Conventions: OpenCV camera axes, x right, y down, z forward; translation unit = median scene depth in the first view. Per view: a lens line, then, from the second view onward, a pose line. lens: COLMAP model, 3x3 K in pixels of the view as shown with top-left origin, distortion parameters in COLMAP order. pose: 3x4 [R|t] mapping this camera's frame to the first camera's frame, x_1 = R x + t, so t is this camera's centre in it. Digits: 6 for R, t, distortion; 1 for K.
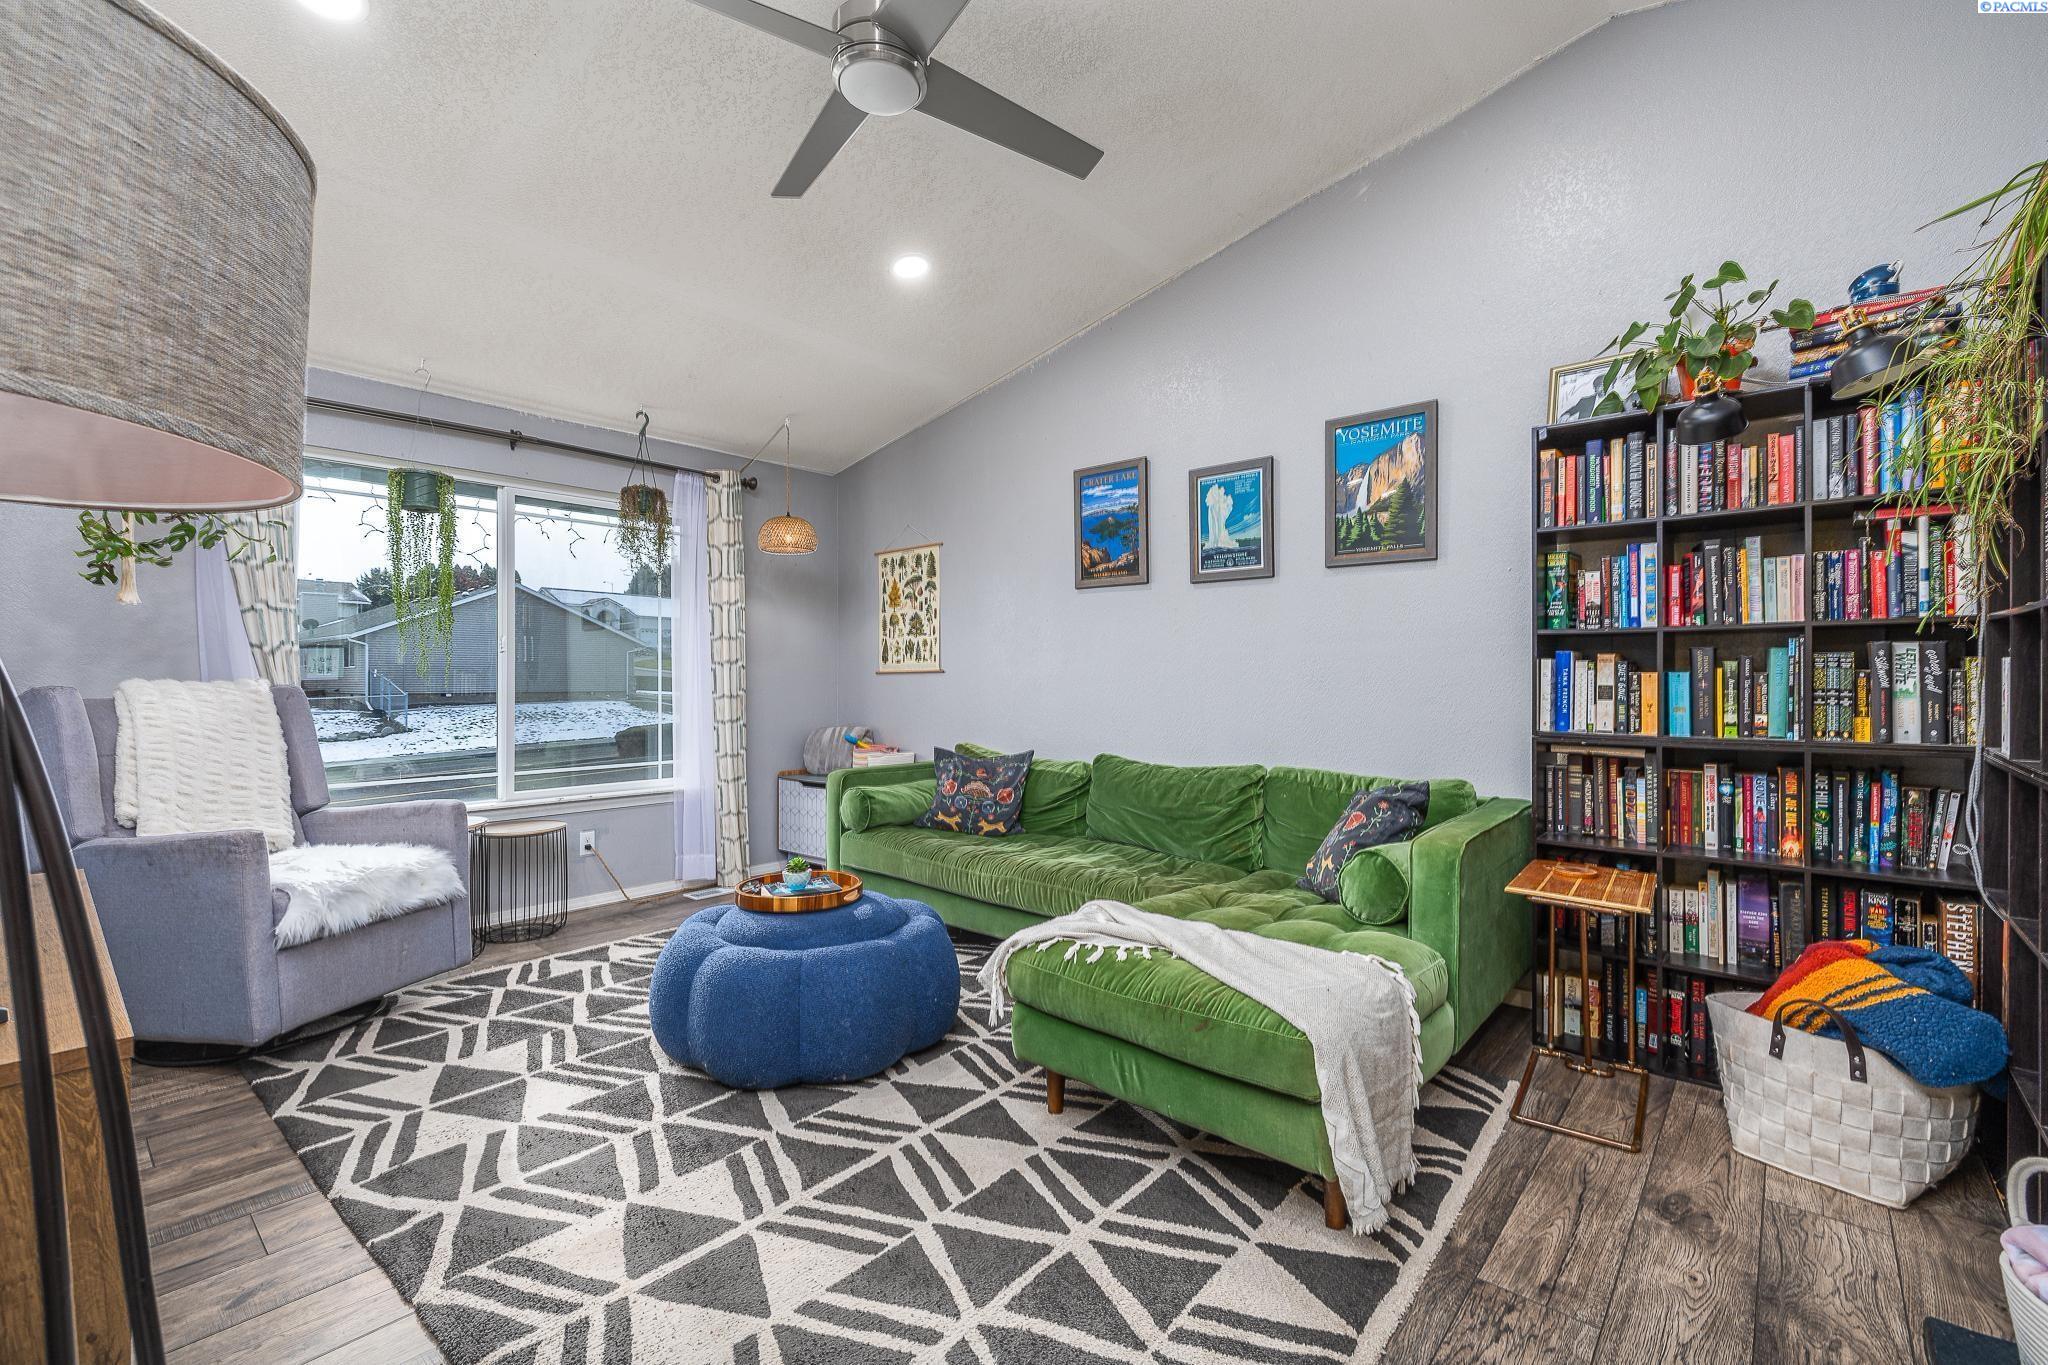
lens RADIAL K [[898.9, 0, 1020.5], [0, 898.9, 676.4], [0, 0, 1]] dist [0.010266, -0.000653]
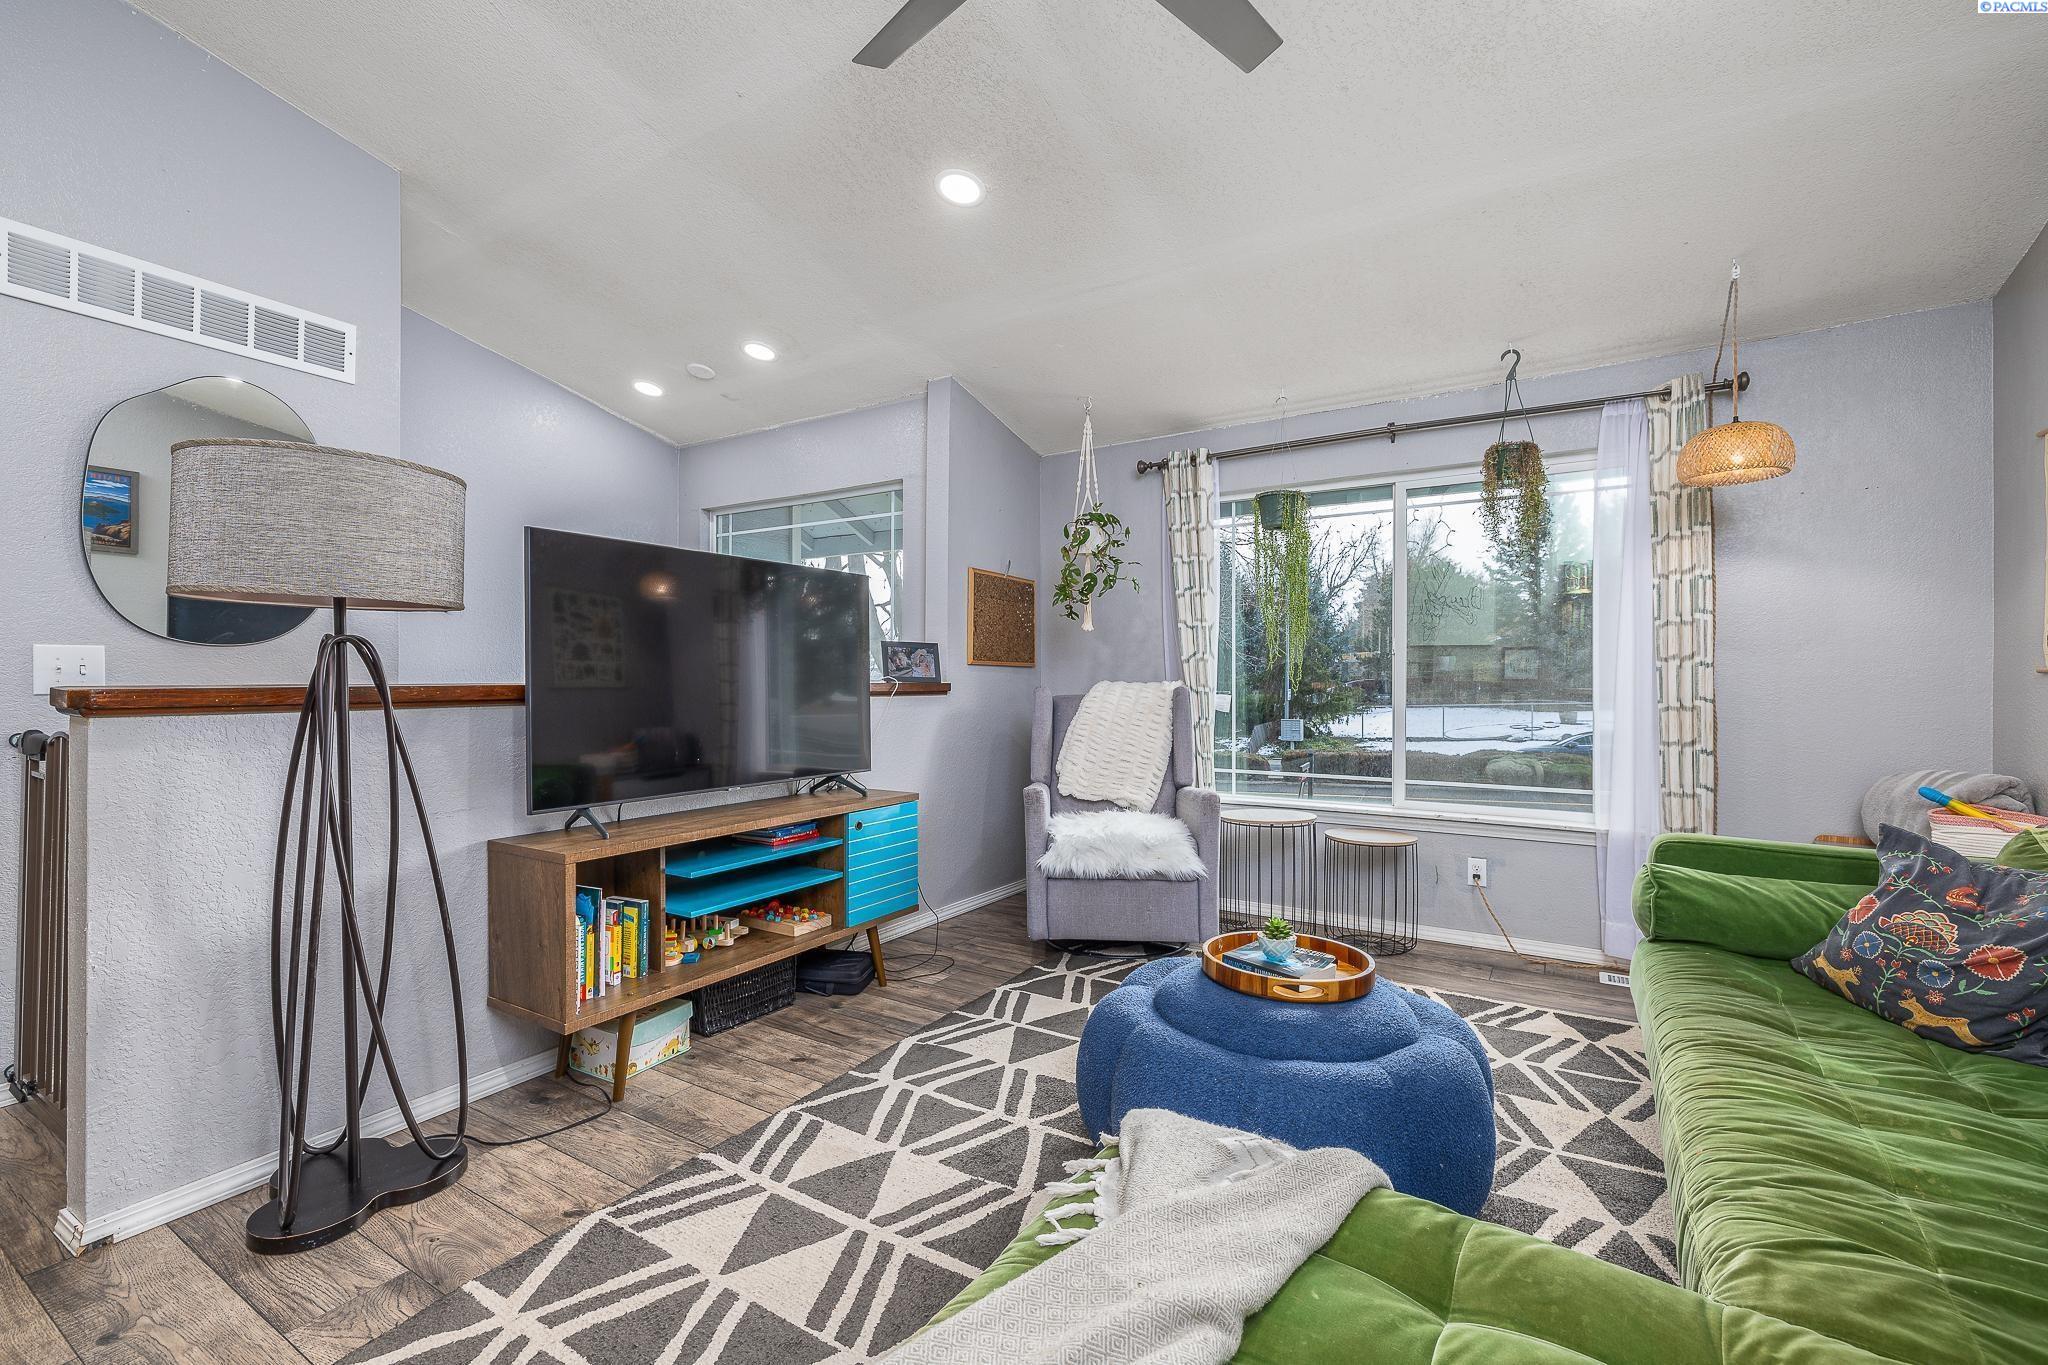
lens RADIAL K [[898.9, 0, 1022.3], [0, 898.9, 680.7], [0, 0, 1]] dist [0.010266, -0.000653]
pose [[0.144196, 0.001540, -0.989548, 0.462492], [0.003182, 0.999993, 0.002020, -0.002203], [0.989544, -0.003440, 0.144190, 0.658987]]
